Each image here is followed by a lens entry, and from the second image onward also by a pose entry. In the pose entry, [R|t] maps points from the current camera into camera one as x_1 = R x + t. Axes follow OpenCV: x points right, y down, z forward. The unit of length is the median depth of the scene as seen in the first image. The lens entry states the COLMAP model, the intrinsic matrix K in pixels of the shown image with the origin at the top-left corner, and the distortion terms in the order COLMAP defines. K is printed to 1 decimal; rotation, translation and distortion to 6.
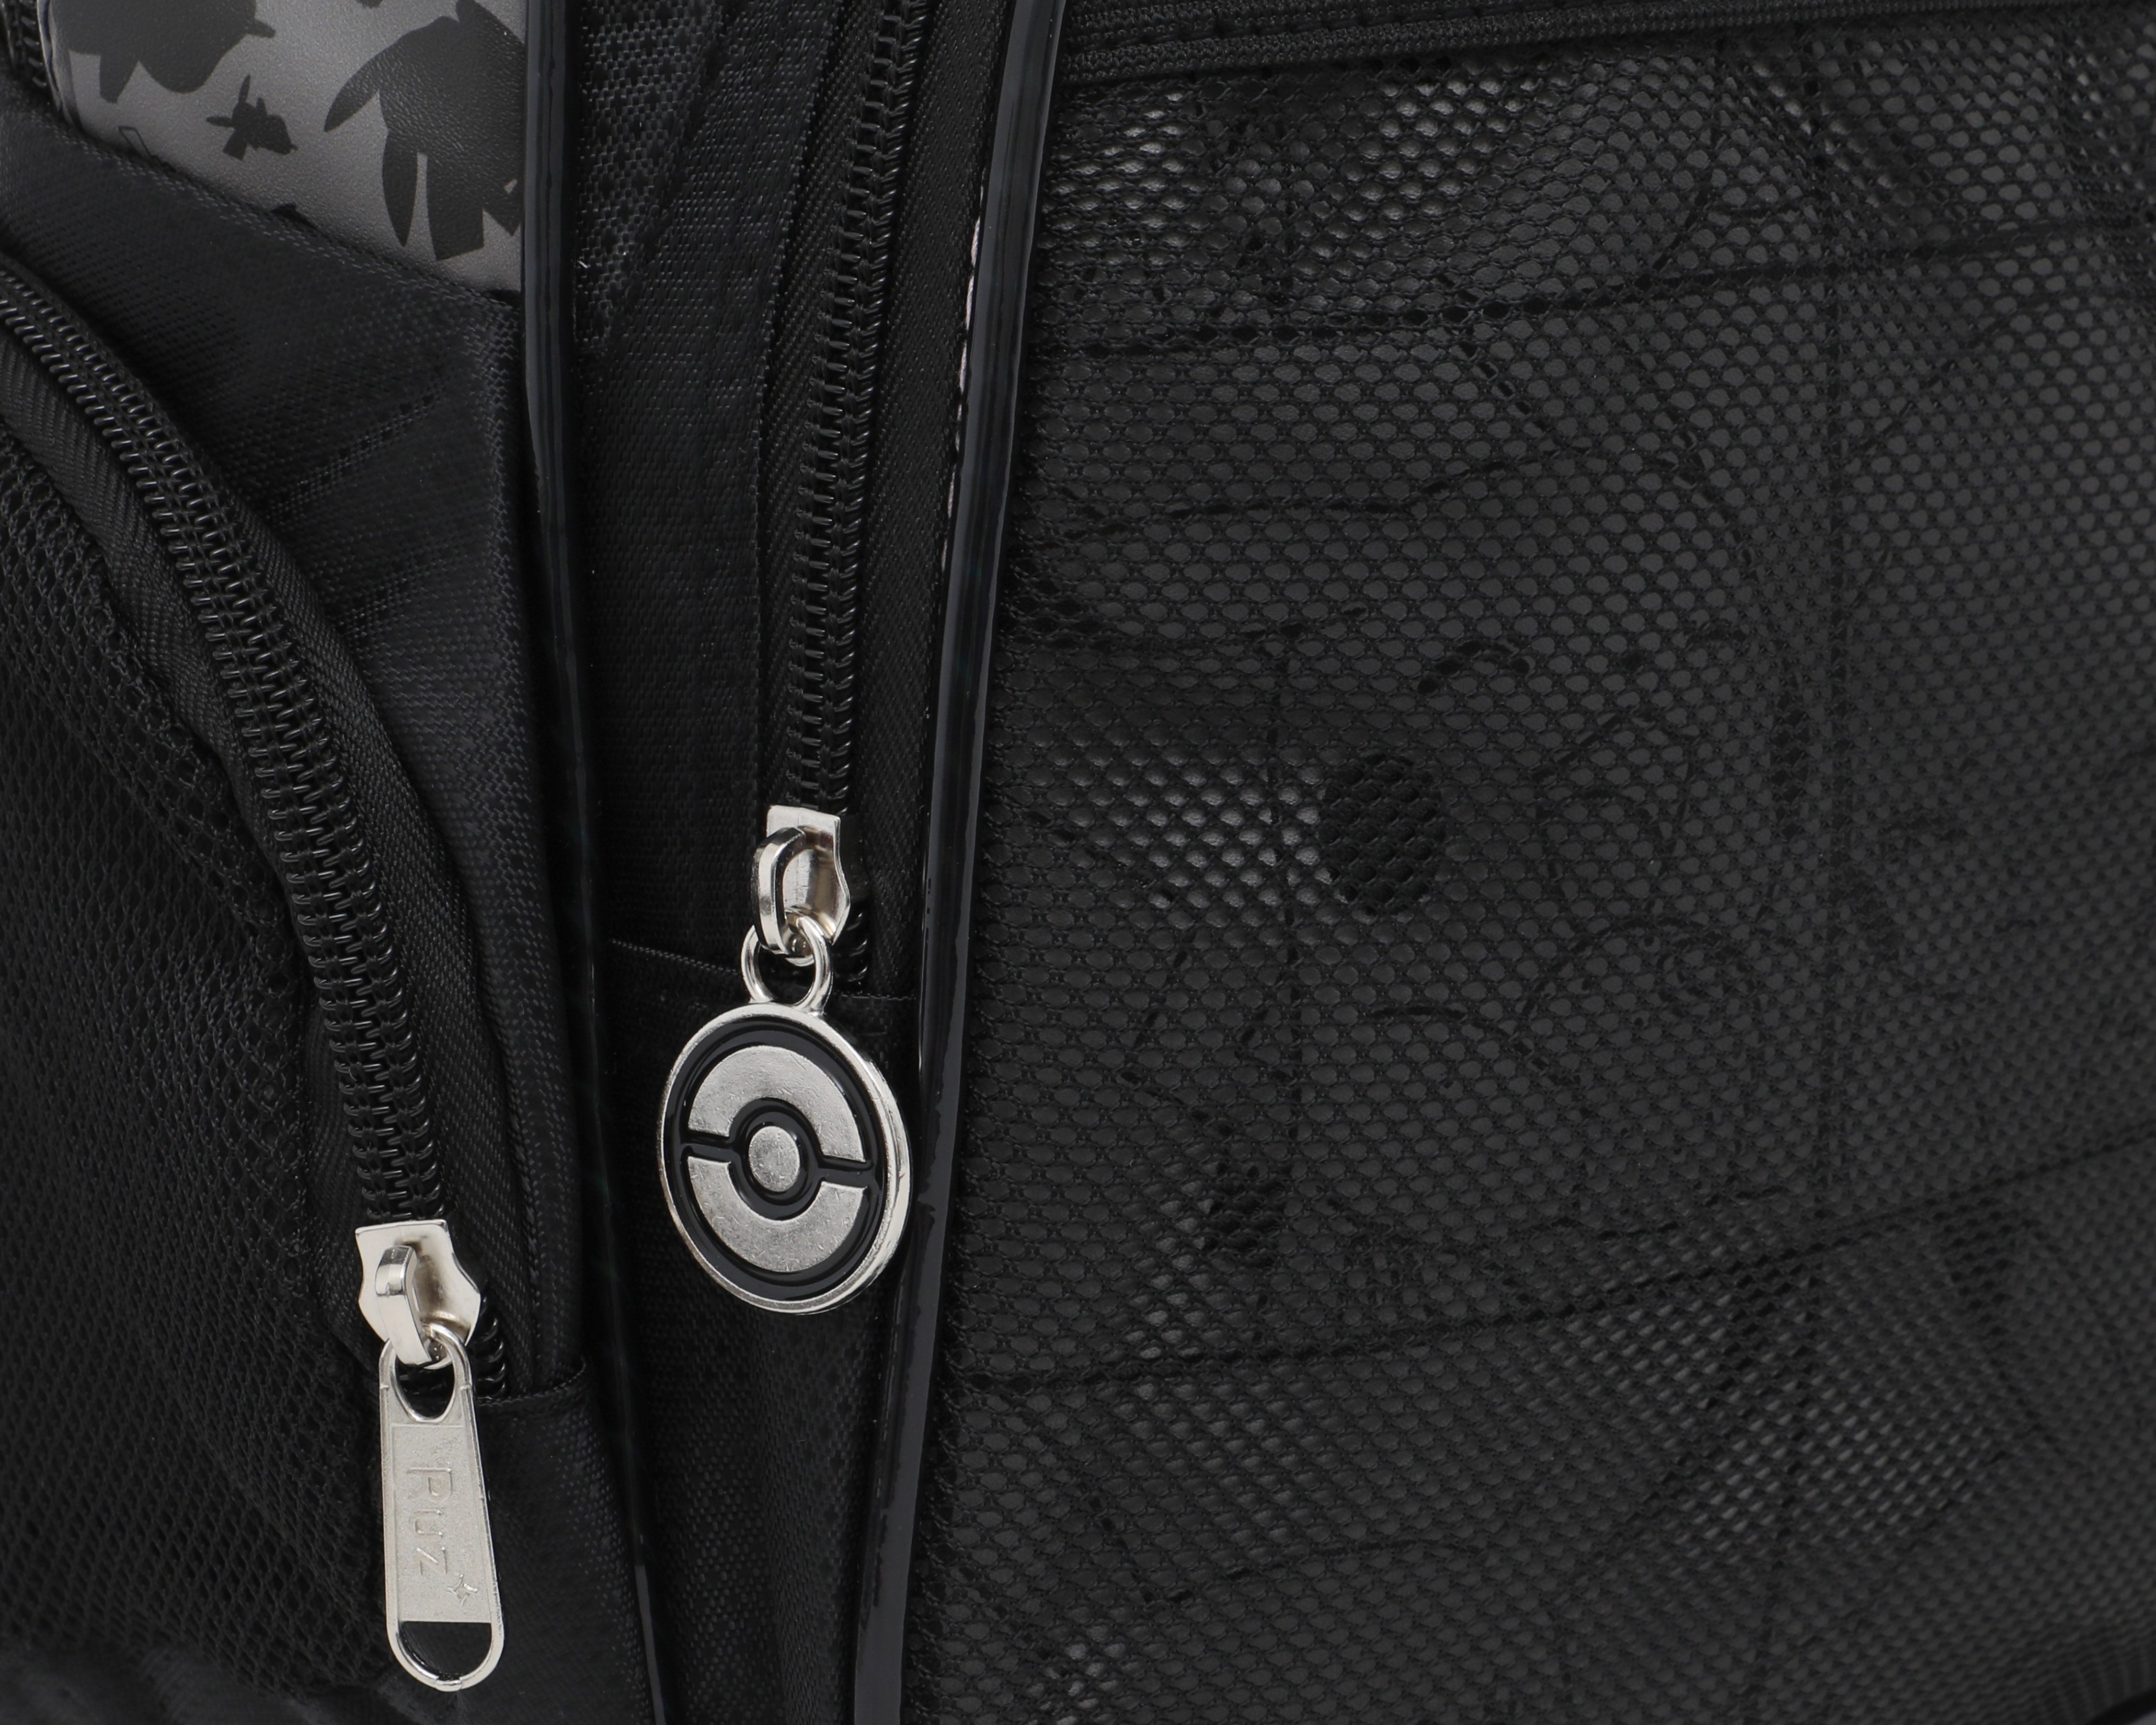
lens RADIAL K [[6601.4, 0, 1073.9], [0, 6601.4, 823.7], [0, 0, 1]] dist [0.125438, 0.155943]
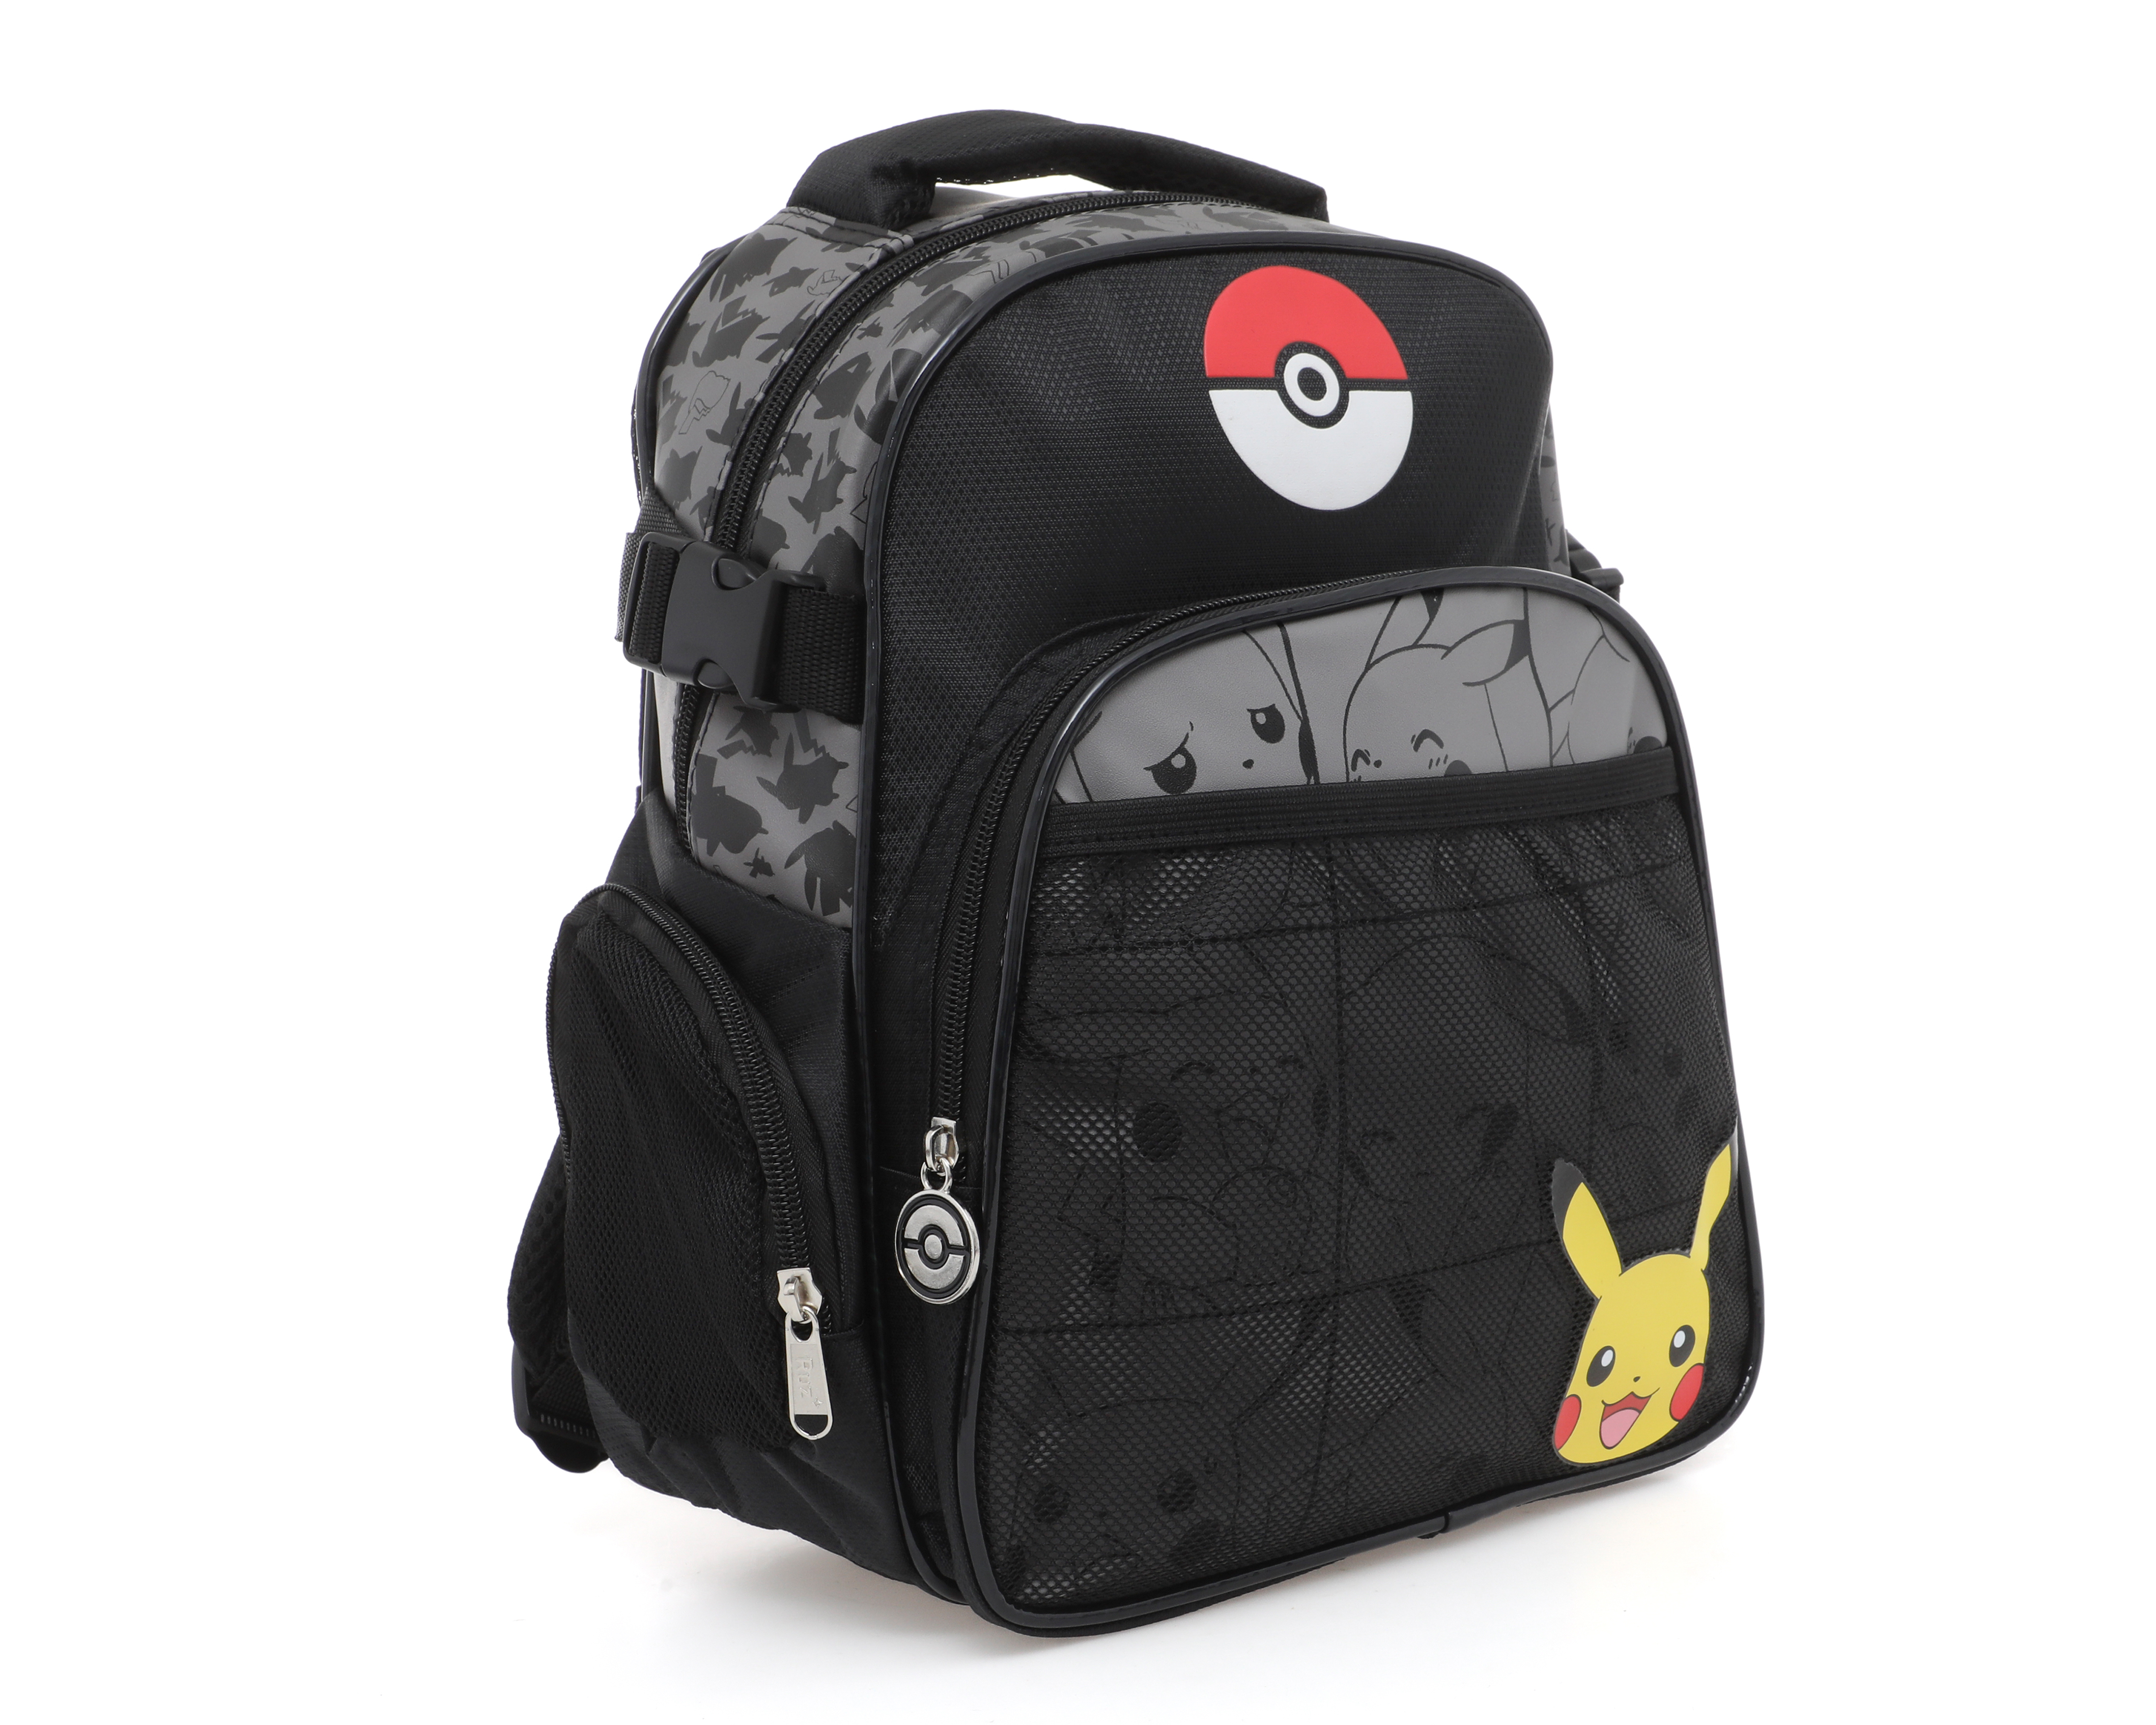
lens RADIAL K [[3574.7, 0, 1078.0], [0, 3574.7, 862.5], [0, 0, 1]] dist [0.002687, 0.001745]
pose [[0.996655, 0.013226, -0.080643, 0.130685], [-0.020097, 0.996178, -0.084998, 0.016638], [0.079211, 0.086335, 0.993112, -0.472219]]
